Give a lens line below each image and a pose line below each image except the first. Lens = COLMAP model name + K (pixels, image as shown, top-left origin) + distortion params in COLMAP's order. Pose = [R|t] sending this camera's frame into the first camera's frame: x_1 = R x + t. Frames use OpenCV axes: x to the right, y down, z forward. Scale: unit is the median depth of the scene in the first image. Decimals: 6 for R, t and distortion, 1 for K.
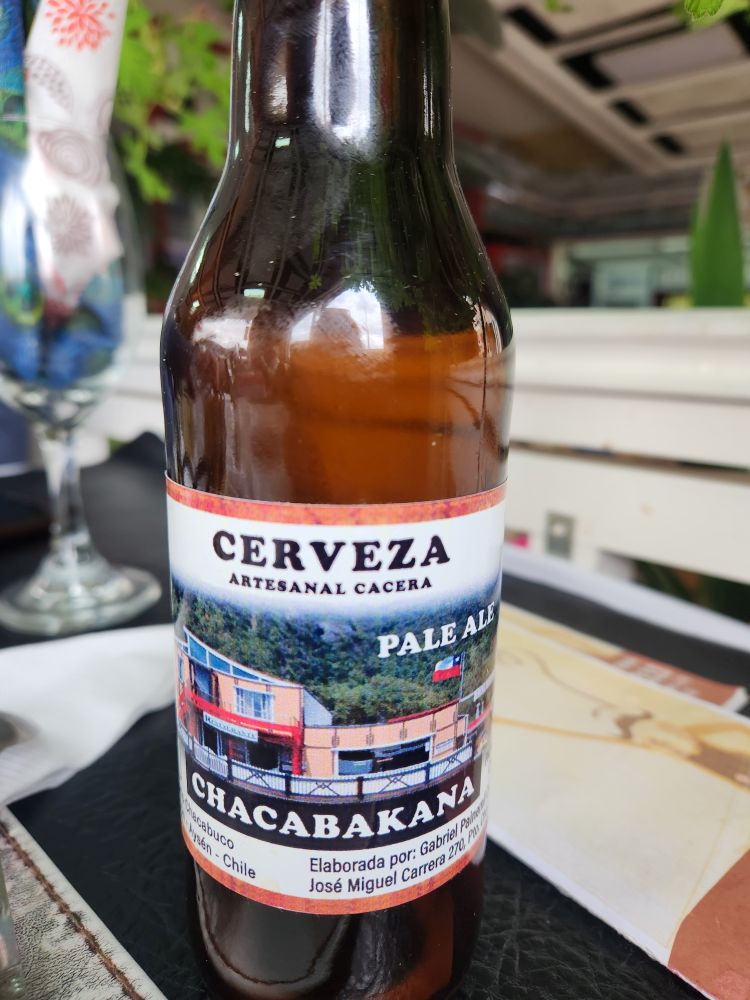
lens RADIAL K [[686.5, 0, 375.0], [0, 686.5, 500.0], [0, 0, 1]] dist [0.002638, -0.002163]
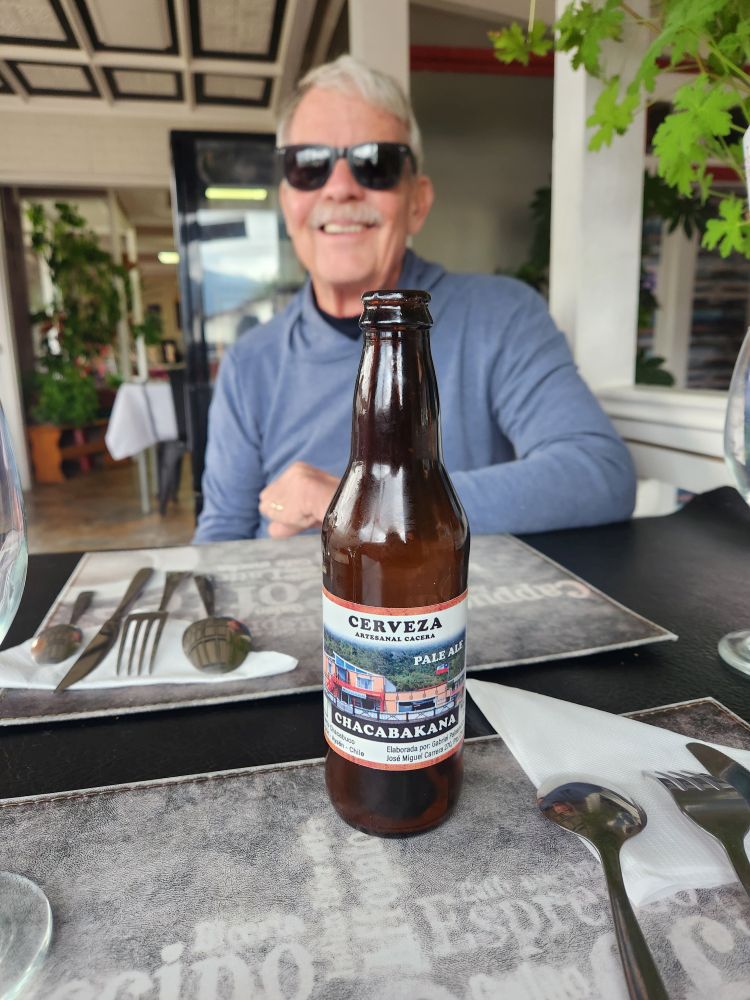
lens RADIAL K [[686.5, 0, 375.0], [0, 686.5, 500.0], [0, 0, 1]] dist [0.002638, -0.002163]
pose [[0.999171, -0.011184, -0.039144, -0.032118], [0.011538, 0.999894, 0.008845, -0.387354], [0.039041, -0.009289, 0.999194, -1.470524]]
